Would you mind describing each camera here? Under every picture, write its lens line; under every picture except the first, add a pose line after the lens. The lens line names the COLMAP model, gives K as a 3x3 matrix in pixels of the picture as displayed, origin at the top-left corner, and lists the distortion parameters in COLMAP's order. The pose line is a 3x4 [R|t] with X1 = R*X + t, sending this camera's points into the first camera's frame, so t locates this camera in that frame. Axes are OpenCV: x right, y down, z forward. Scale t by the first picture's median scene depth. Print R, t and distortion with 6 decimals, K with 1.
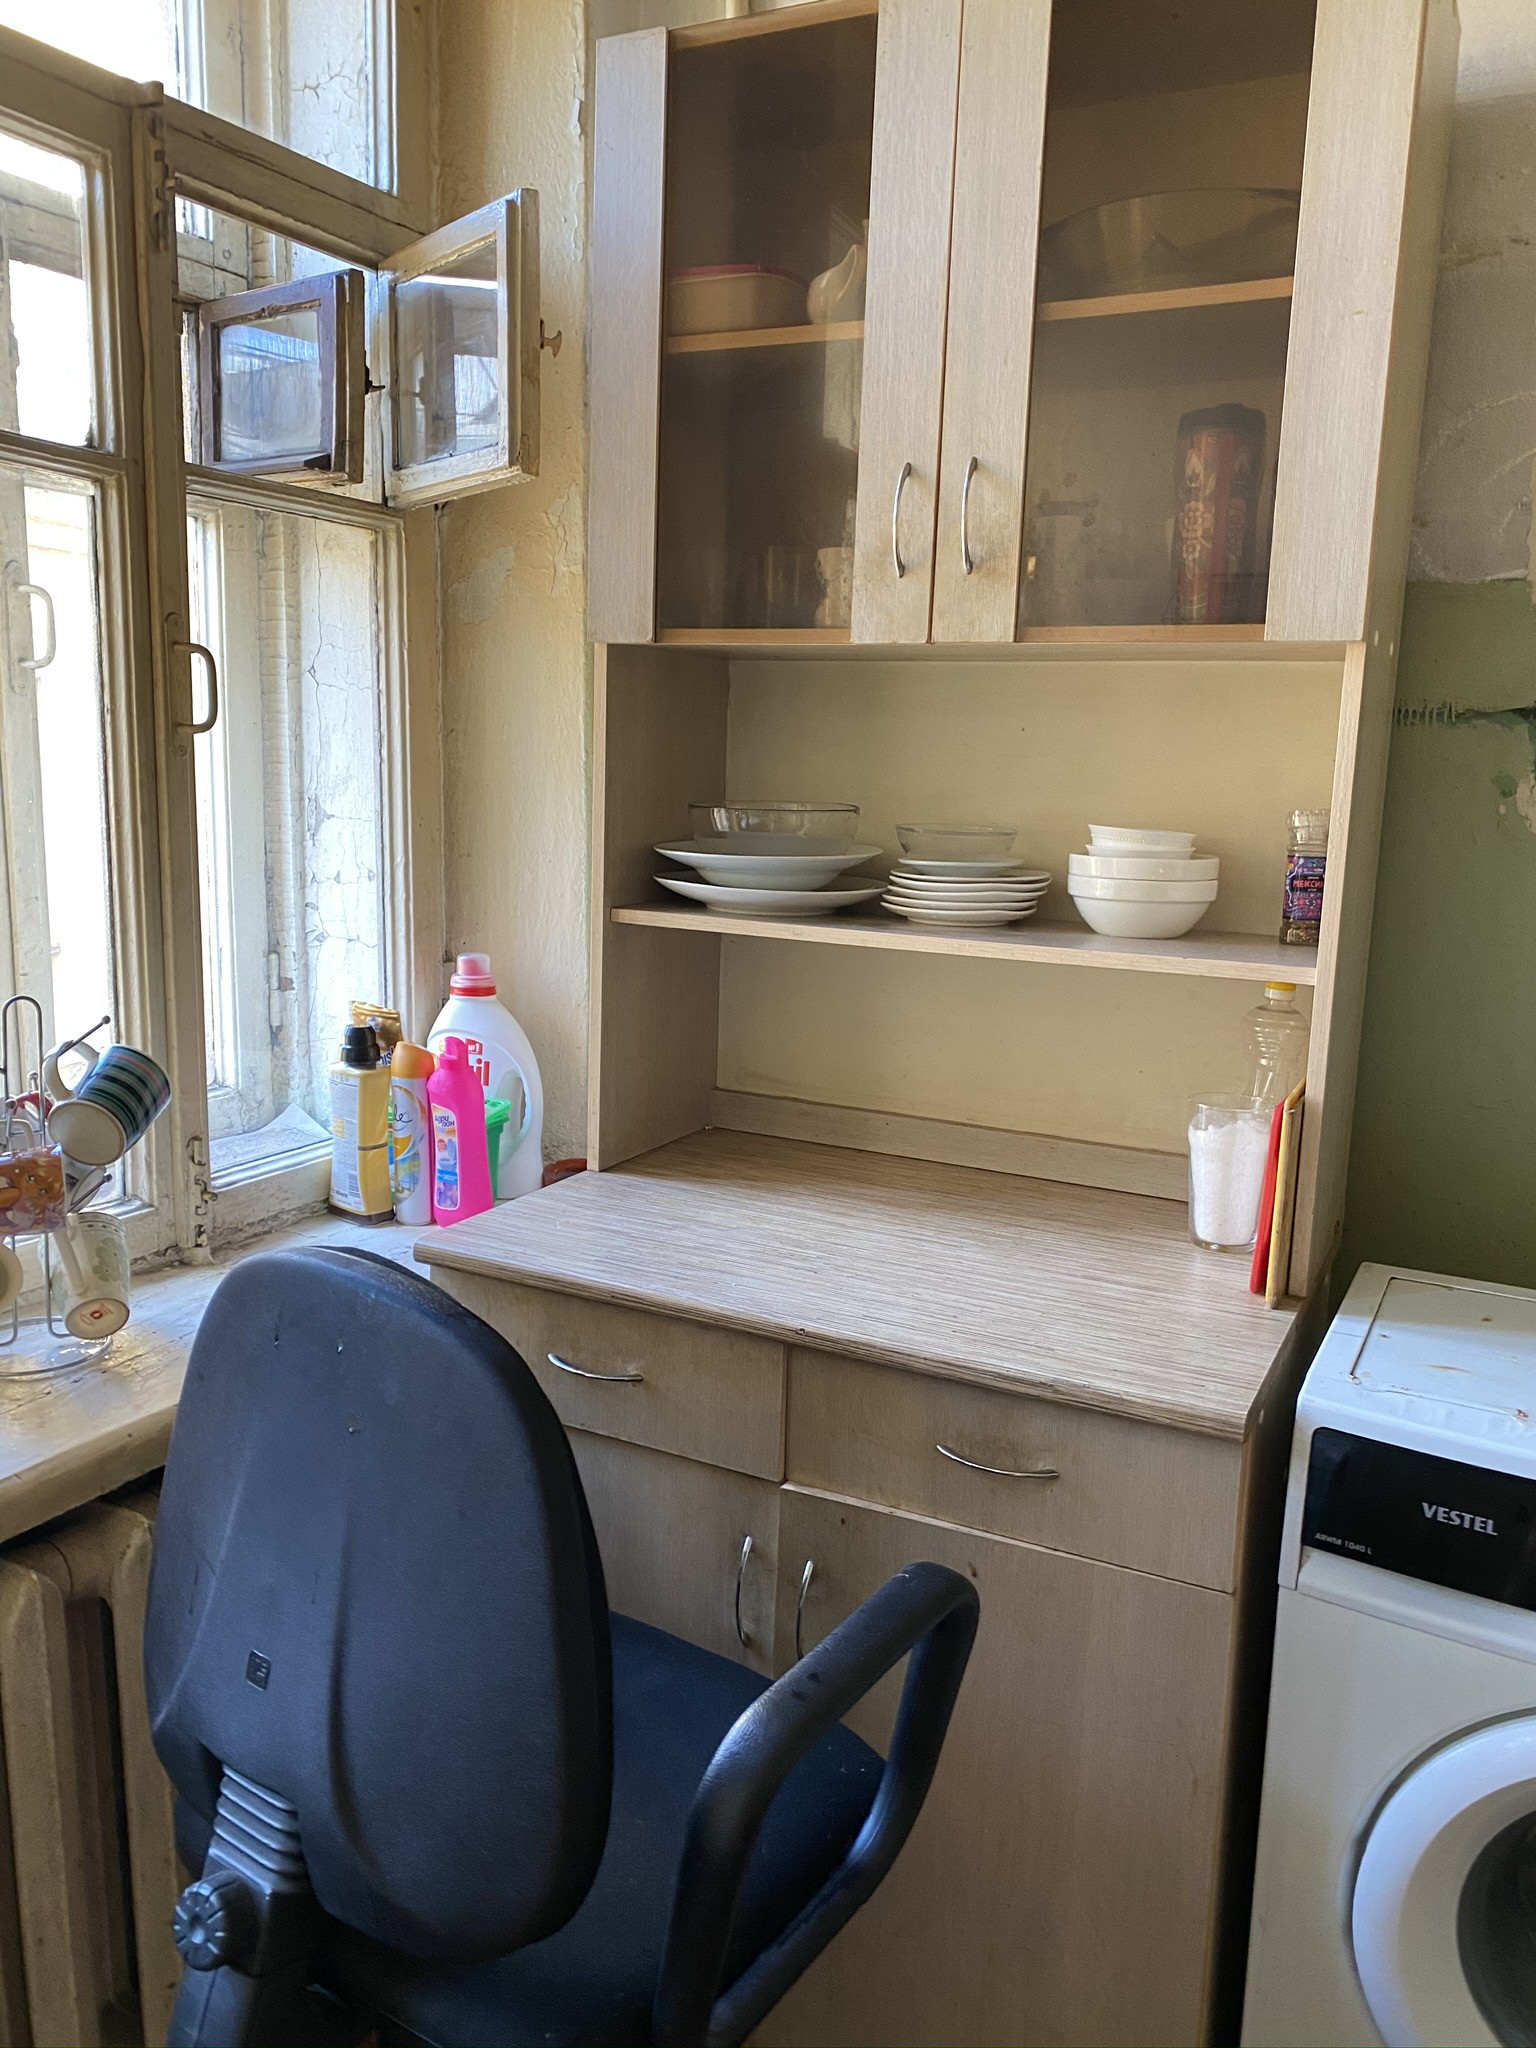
lens RADIAL K [[1578.8, 0, 763.7], [0, 1578.8, 939.7], [0, 0, 1]] dist [-0.040574, 0.000123]
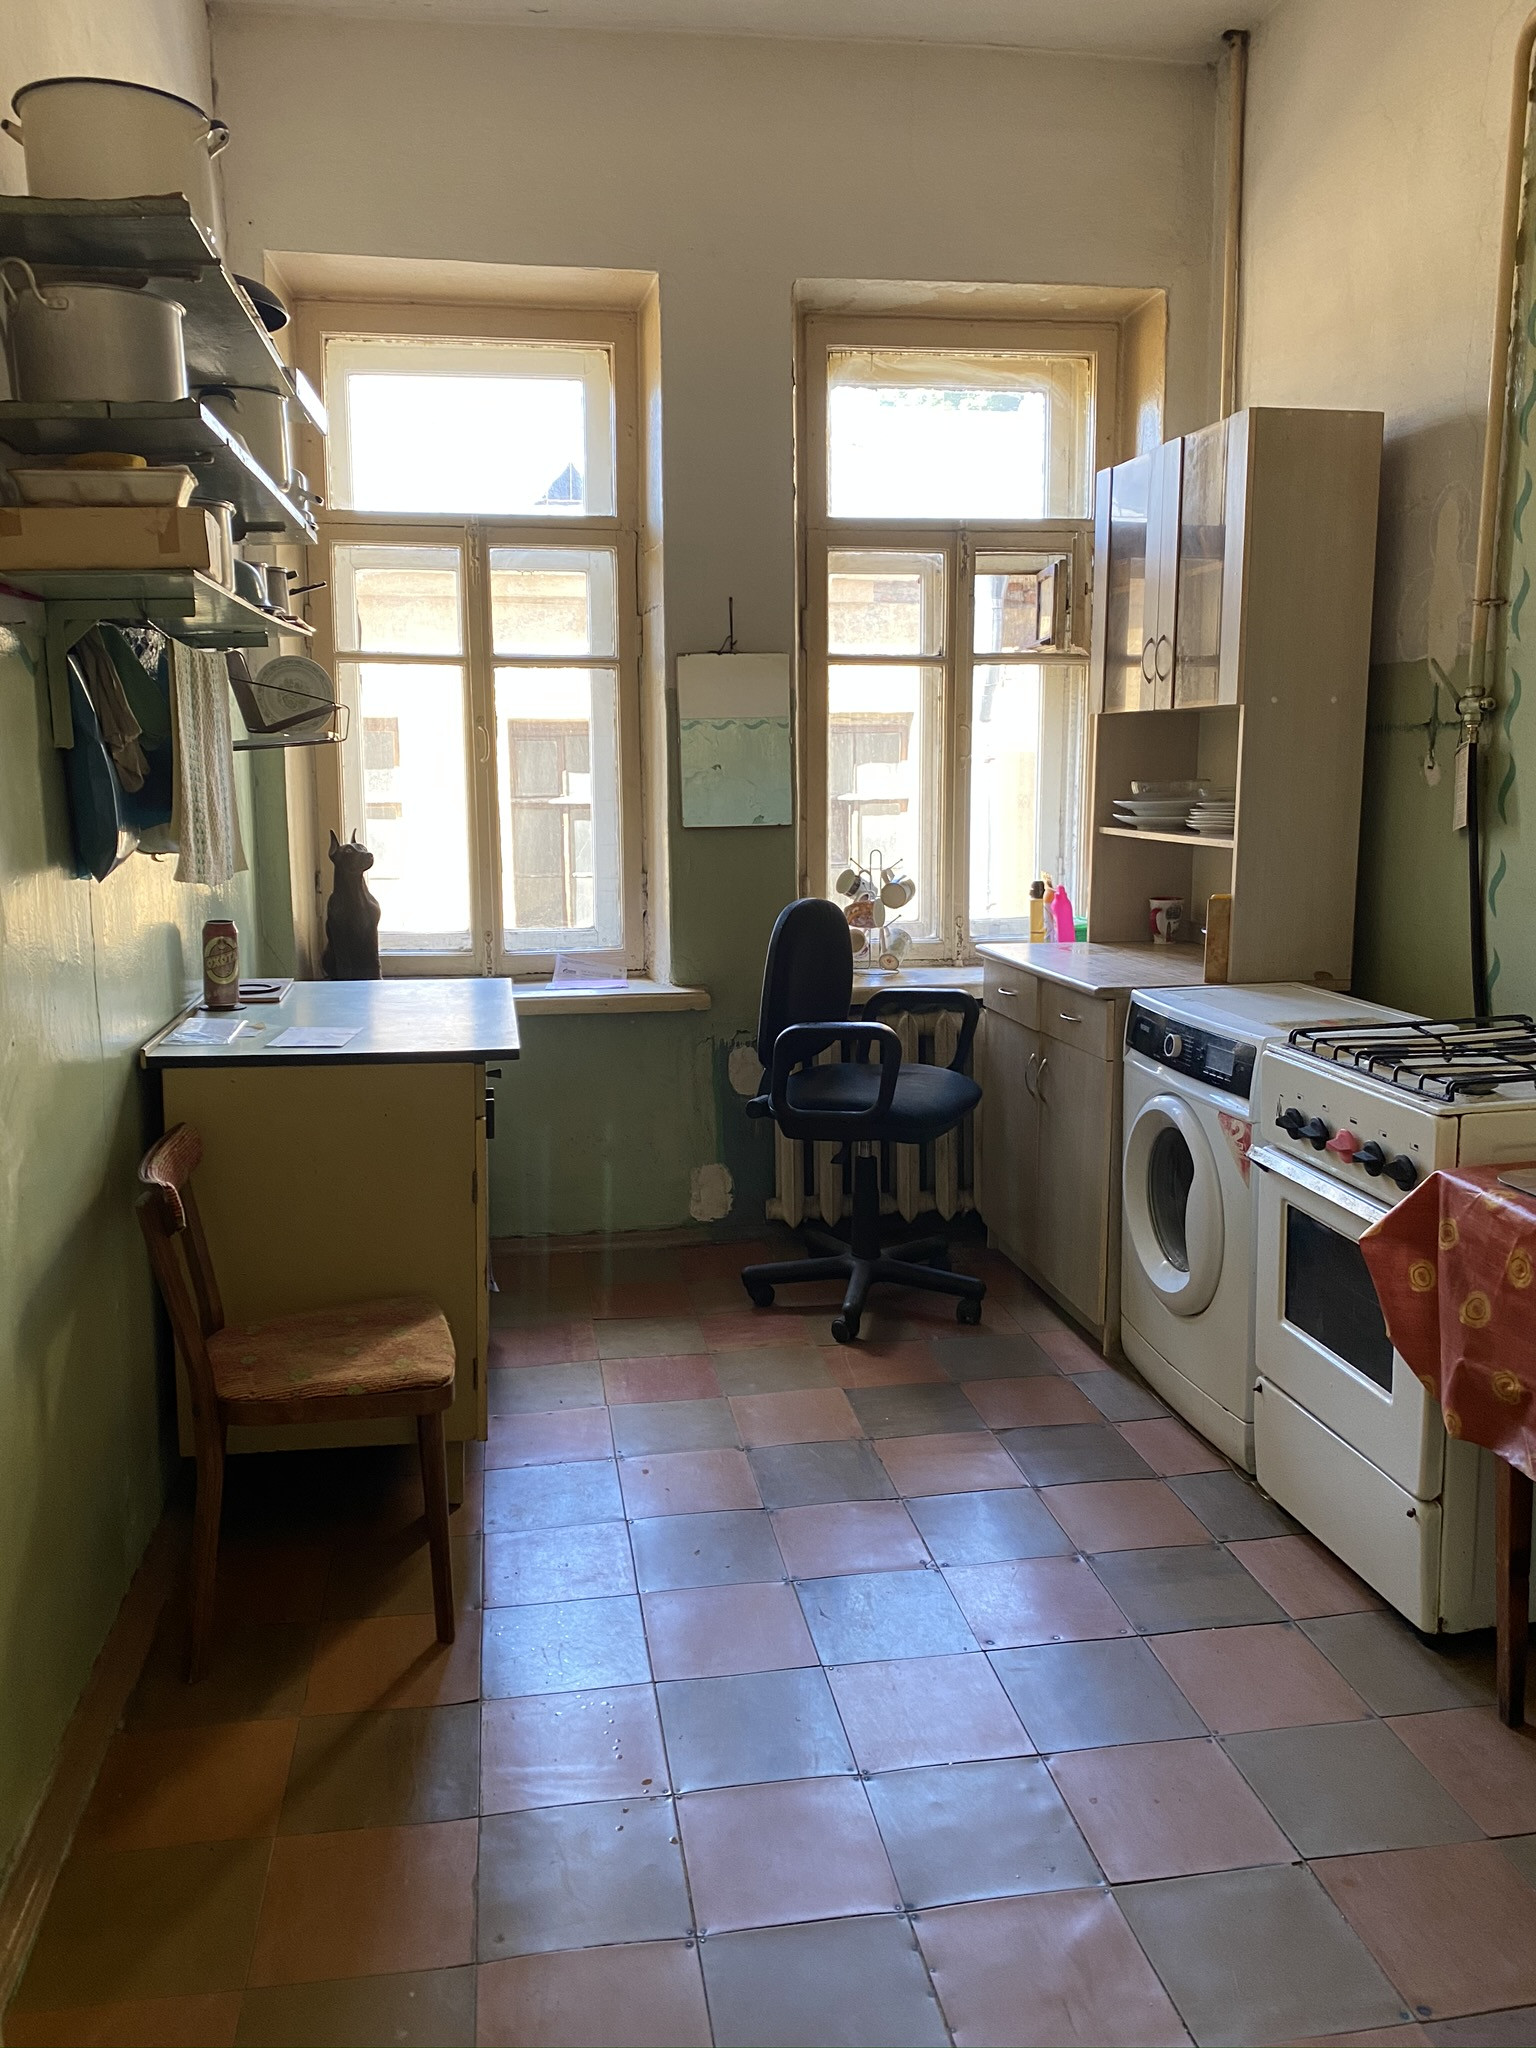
lens RADIAL K [[1566.6, 0, 773.0], [0, 1566.6, 1001.4], [0, 0, 1]] dist [0.106530, -0.154478]
pose [[0.617233, 0.083773, -0.782308, 1.911332], [-0.057046, 0.996463, 0.061698, 0.158042], [0.784709, 0.006545, 0.619829, -1.086252]]
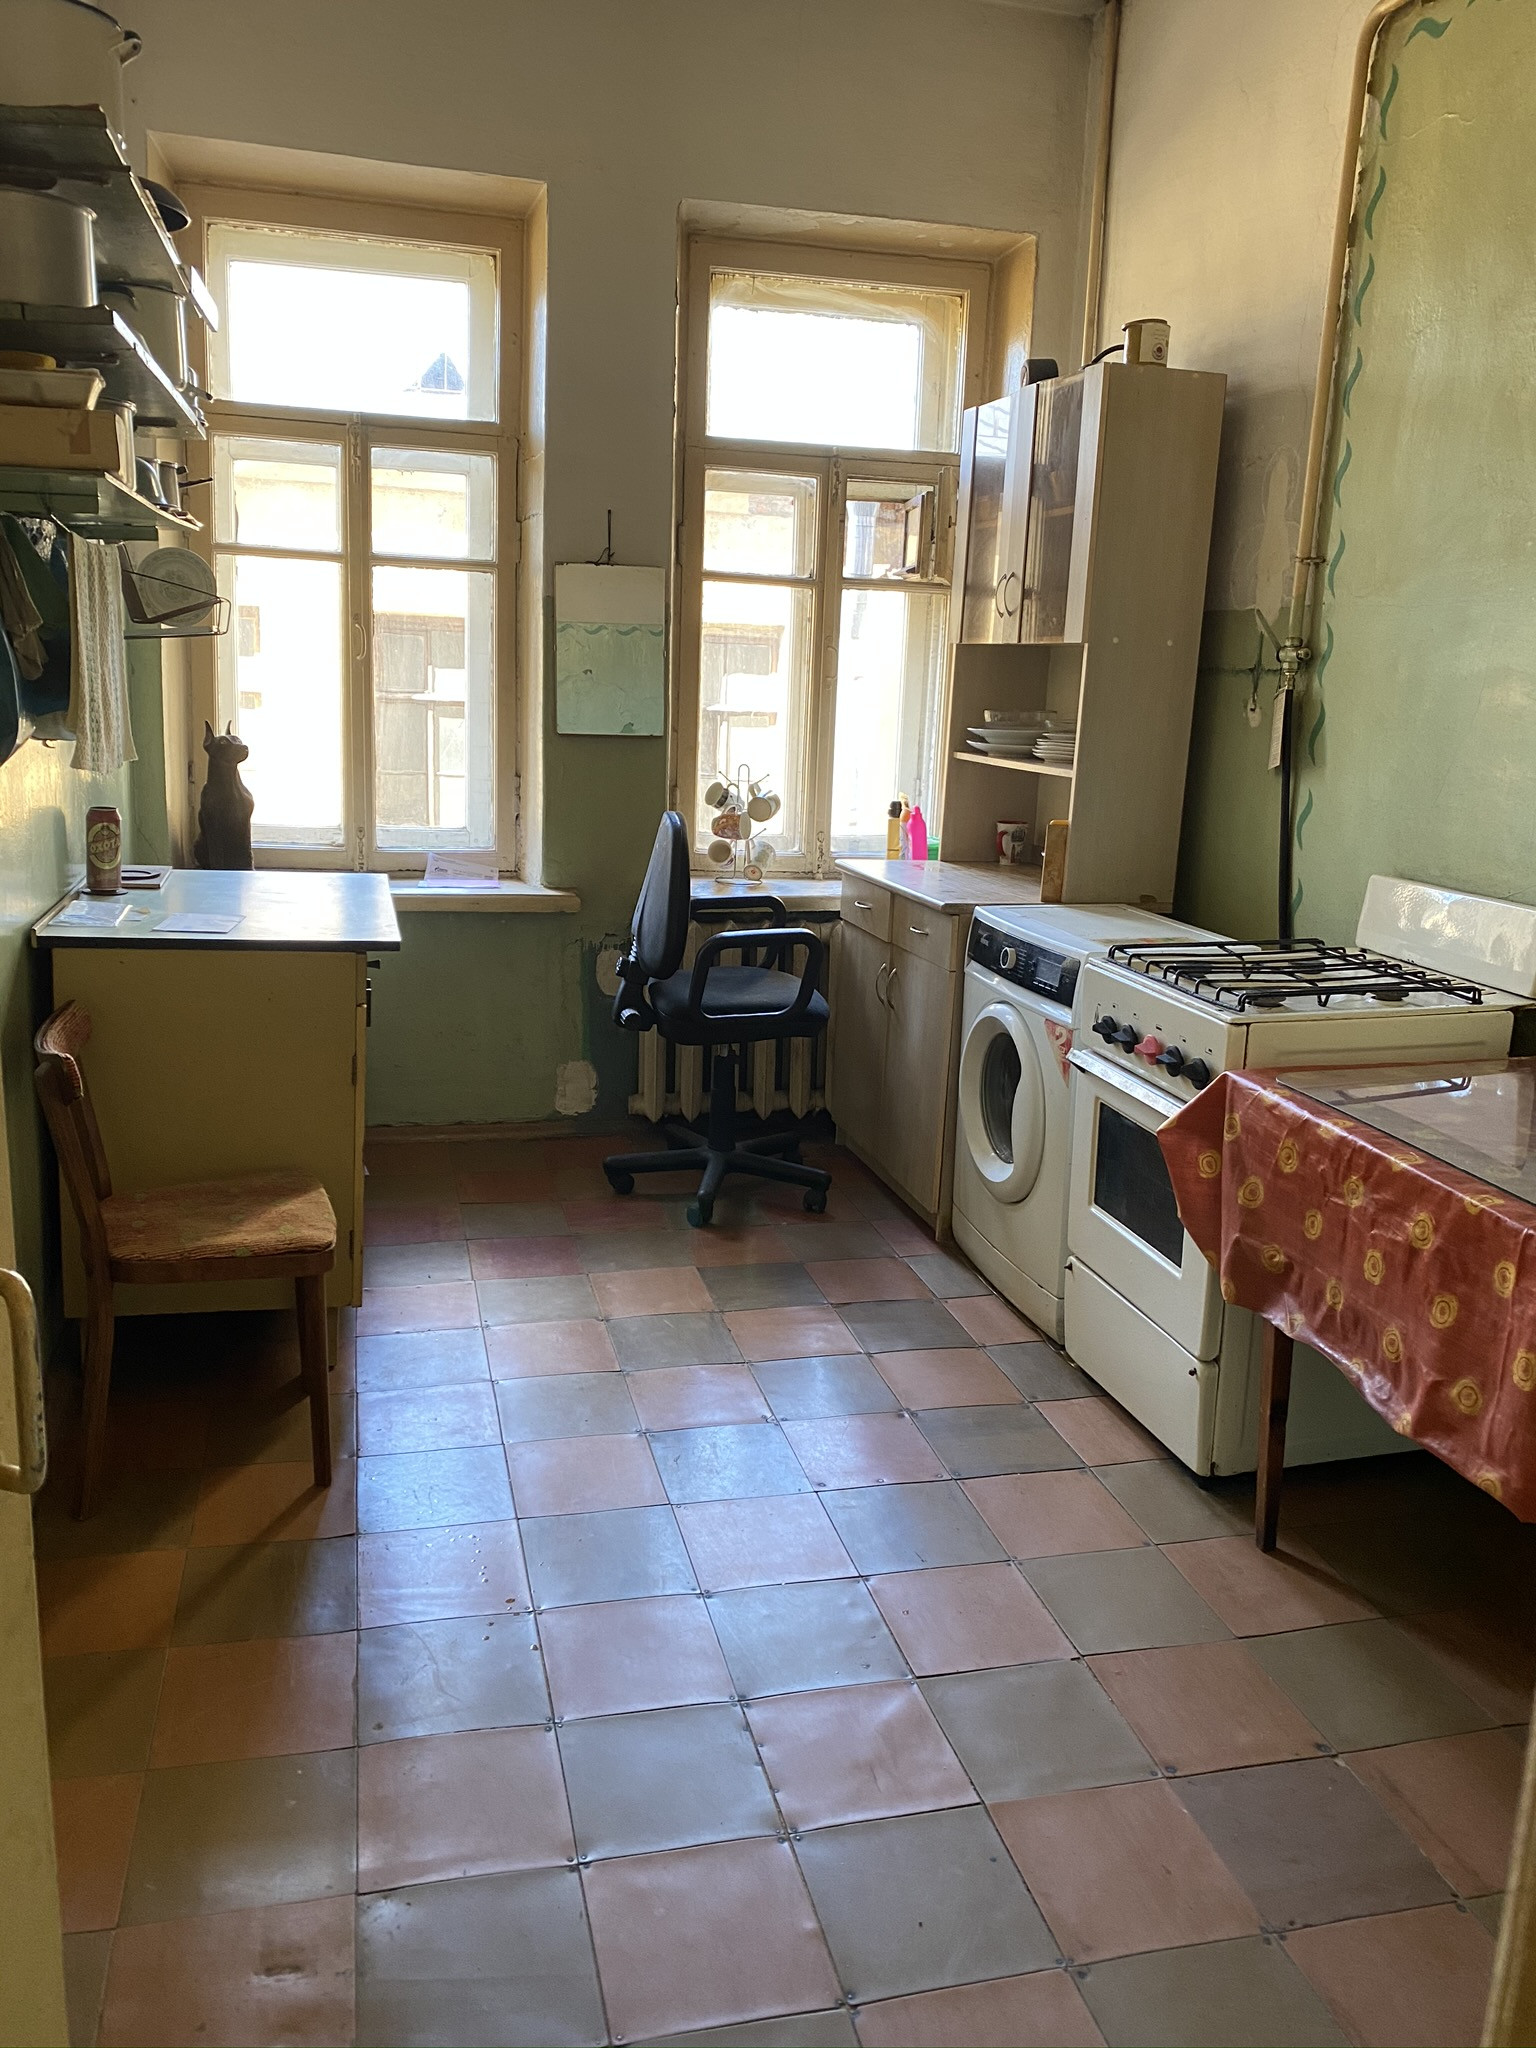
lens RADIAL K [[1566.6, 0, 773.0], [0, 1566.6, 1001.4], [0, 0, 1]] dist [0.106530, -0.154478]
pose [[0.680330, 0.146462, -0.718122, 2.030908], [-0.095402, 0.989190, 0.111365, 0.156464], [0.726670, -0.007254, 0.686948, -1.197127]]
